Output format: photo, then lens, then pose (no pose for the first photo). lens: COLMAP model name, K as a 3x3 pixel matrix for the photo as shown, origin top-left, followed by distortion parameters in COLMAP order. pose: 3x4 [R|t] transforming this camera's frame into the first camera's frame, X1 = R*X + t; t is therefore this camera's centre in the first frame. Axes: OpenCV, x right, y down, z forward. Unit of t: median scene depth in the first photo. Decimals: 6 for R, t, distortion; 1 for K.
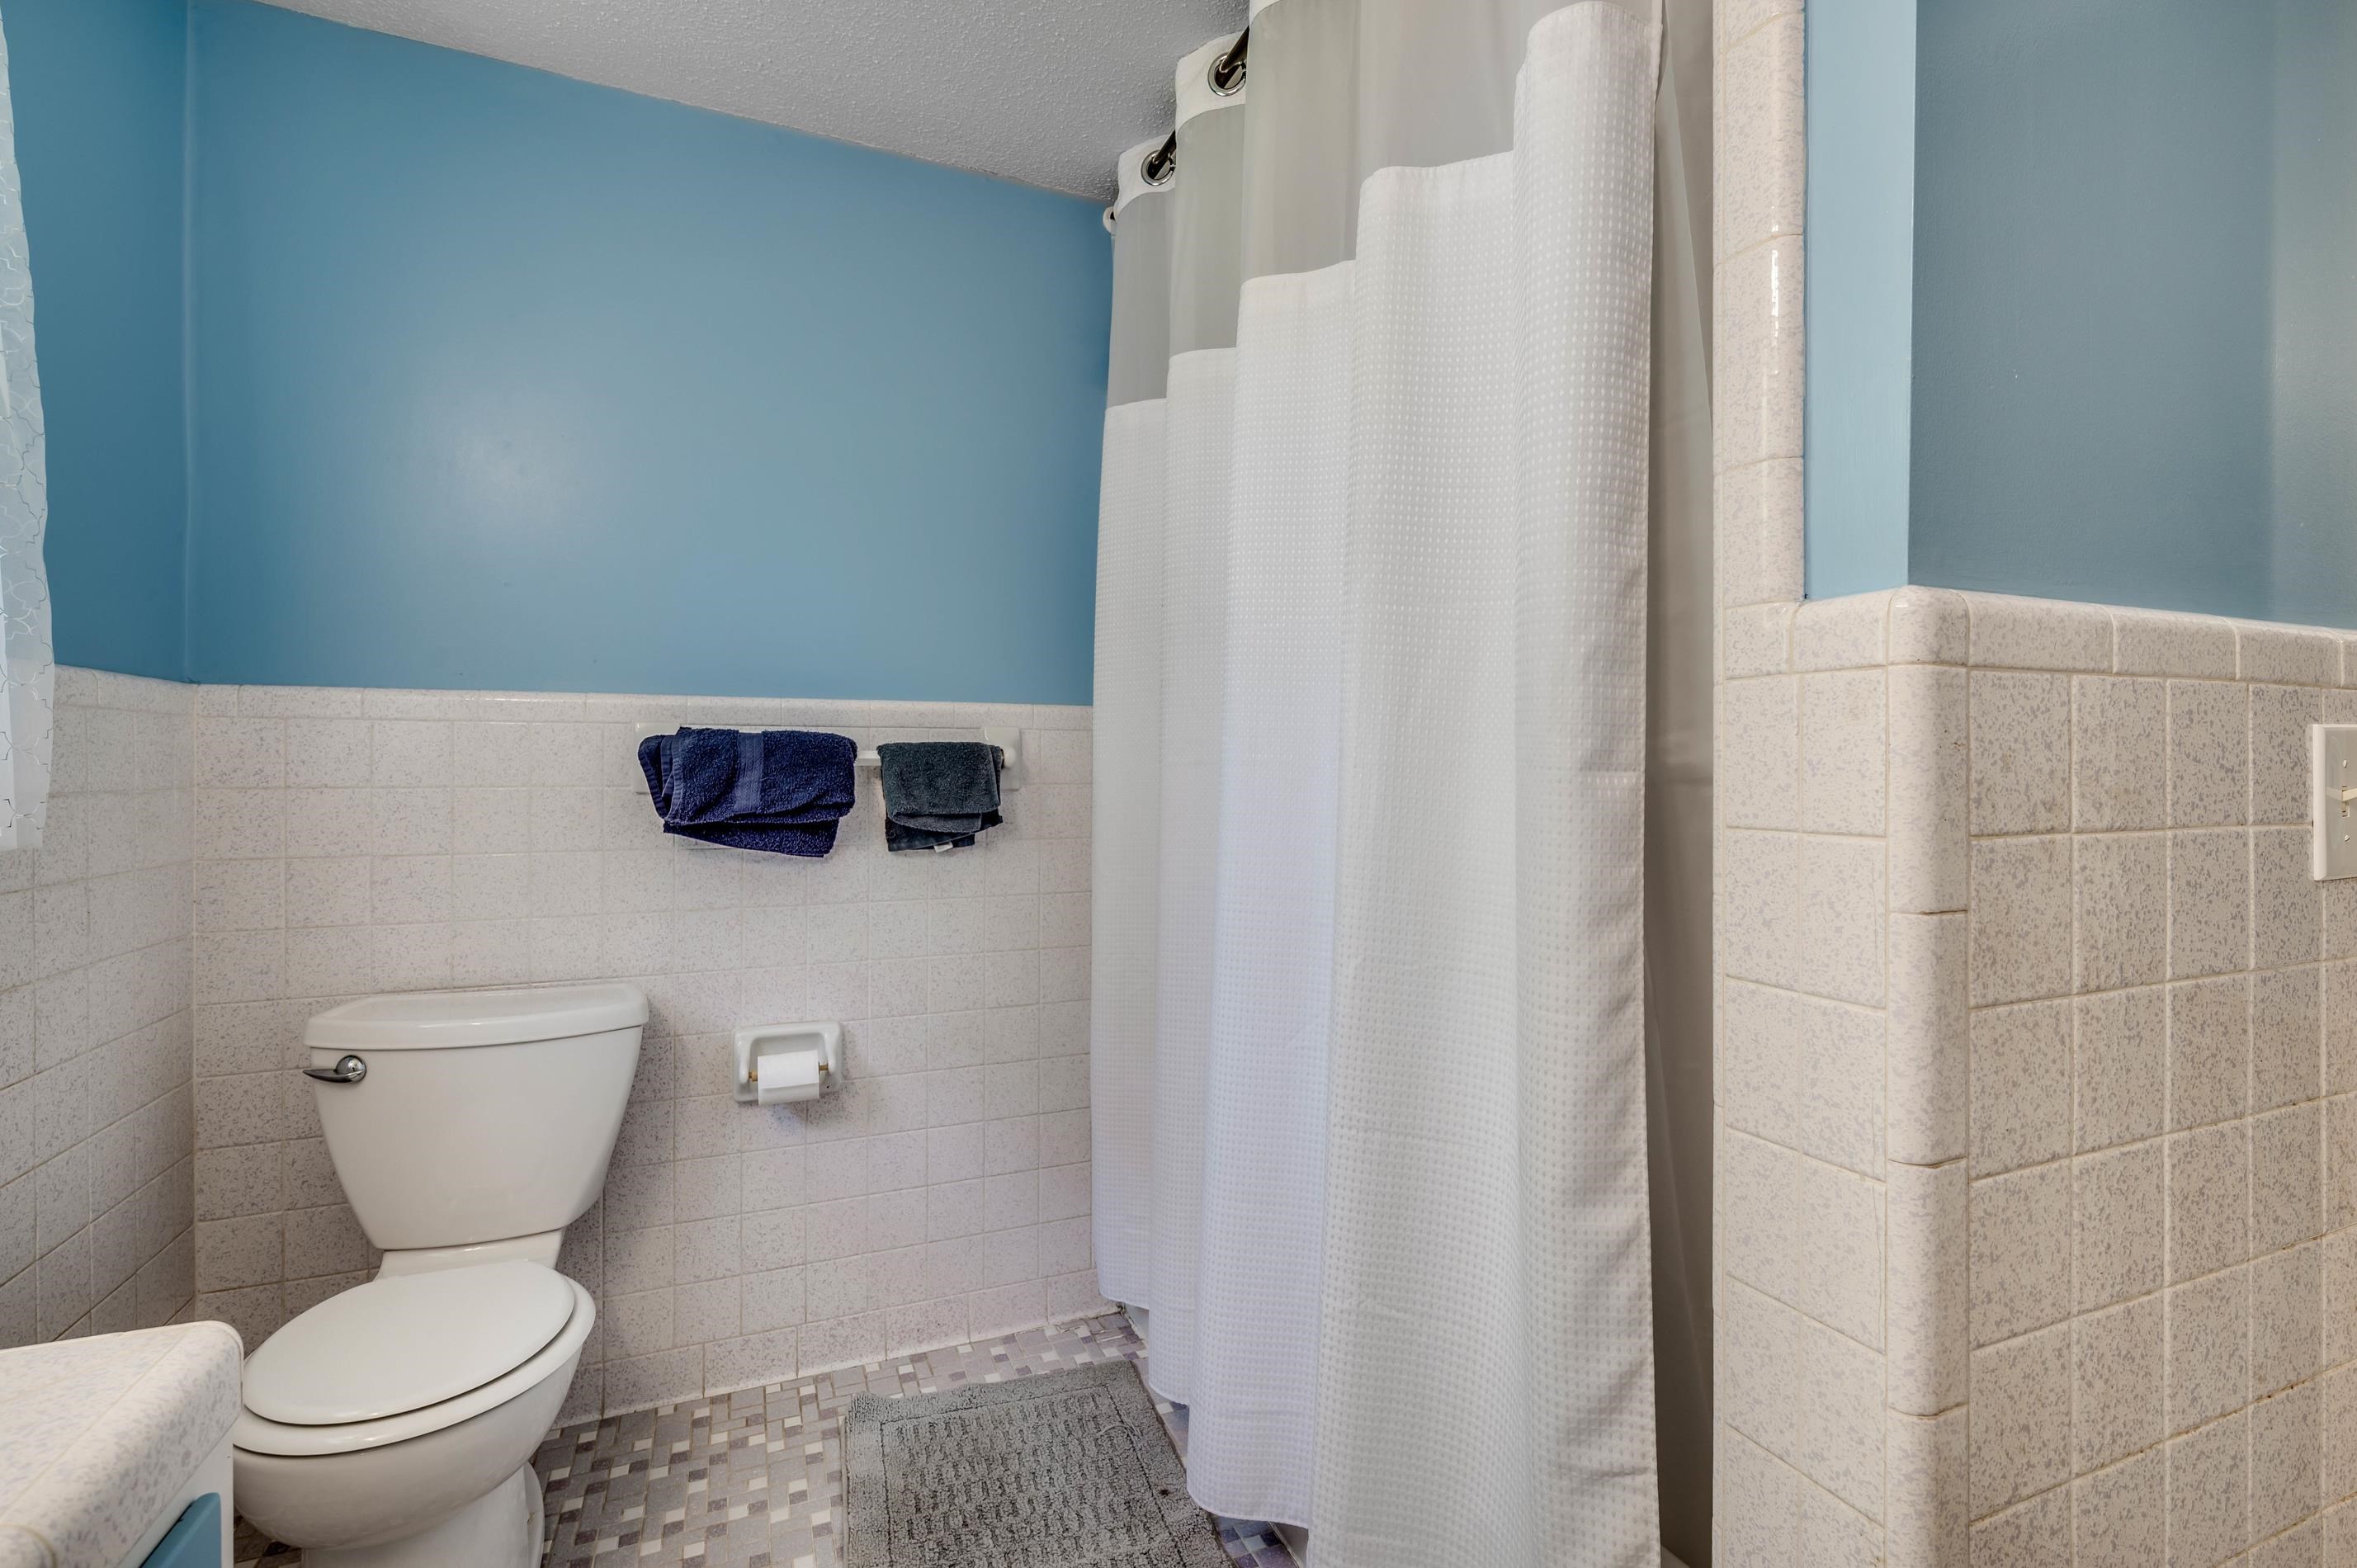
lens RADIAL K [[1055.3, 0, 1183.9], [0, 1055.3, 769.4], [0, 0, 1]] dist [-0.001113, -0.000354]
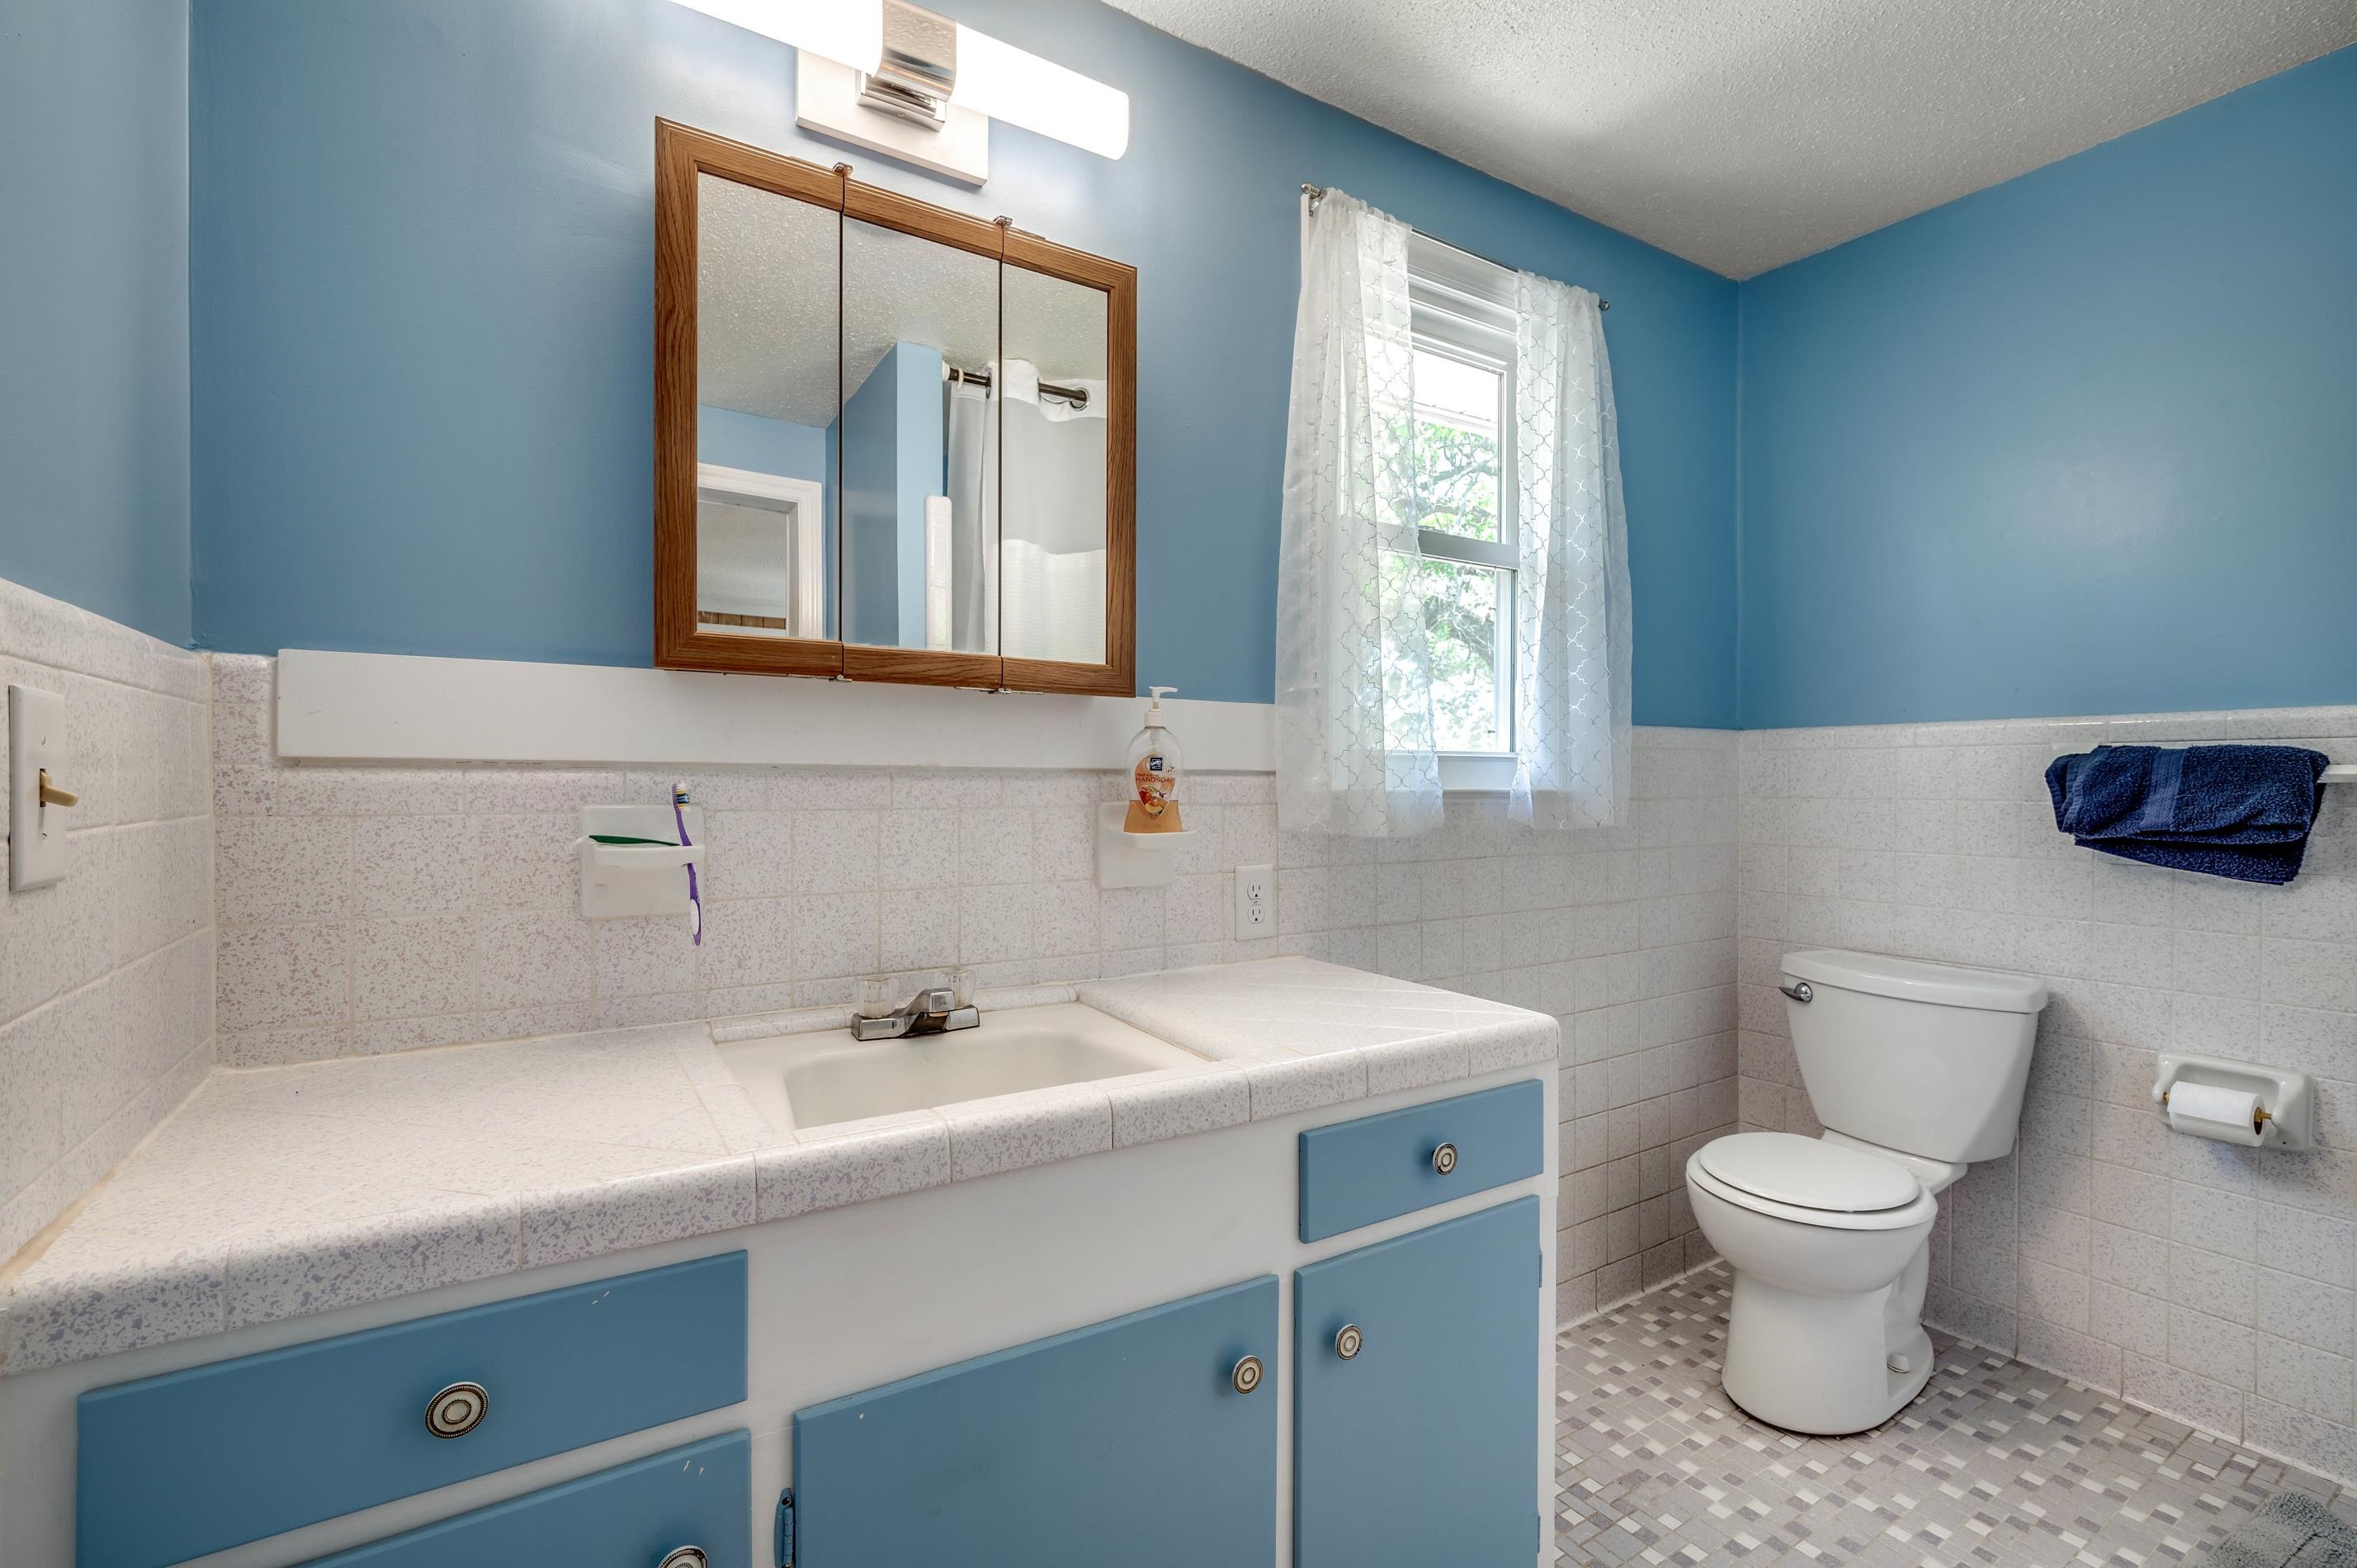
lens RADIAL K [[1055.3, 0, 1183.9], [0, 1055.3, 769.4], [0, 0, 1]] dist [-0.001113, -0.000354]
pose [[0.177508, -0.011208, -0.984056, 0.406279], [-0.000691, 0.999933, -0.011514, -0.003935], [0.984119, 0.002724, 0.177488, -0.079883]]
